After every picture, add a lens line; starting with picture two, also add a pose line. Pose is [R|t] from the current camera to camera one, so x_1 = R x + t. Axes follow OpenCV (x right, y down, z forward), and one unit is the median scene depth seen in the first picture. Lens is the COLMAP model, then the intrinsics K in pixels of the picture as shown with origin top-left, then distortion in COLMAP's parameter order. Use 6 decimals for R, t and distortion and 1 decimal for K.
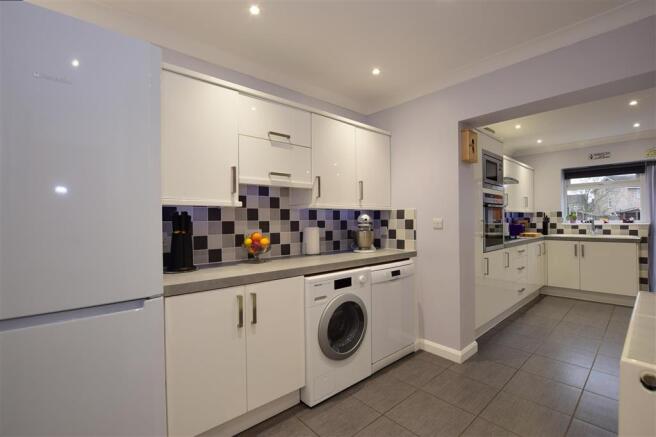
lens RADIAL K [[296.3, 0, 328.3], [0, 296.3, 221.8], [0, 0, 1]] dist [-0.016083, 0.000190]
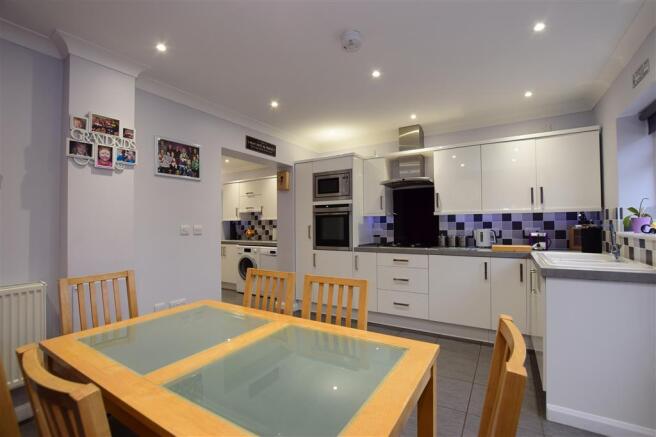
lens RADIAL K [[296.3, 0, 328.0], [0, 296.3, 220.7], [0, 0, 1]] dist [-0.016083, 0.000190]
pose [[0.285267, -0.008406, -0.958411, 2.398895], [0.009366, 0.999938, -0.005982, -0.021123], [0.958402, -0.007270, 0.285328, 0.850893]]
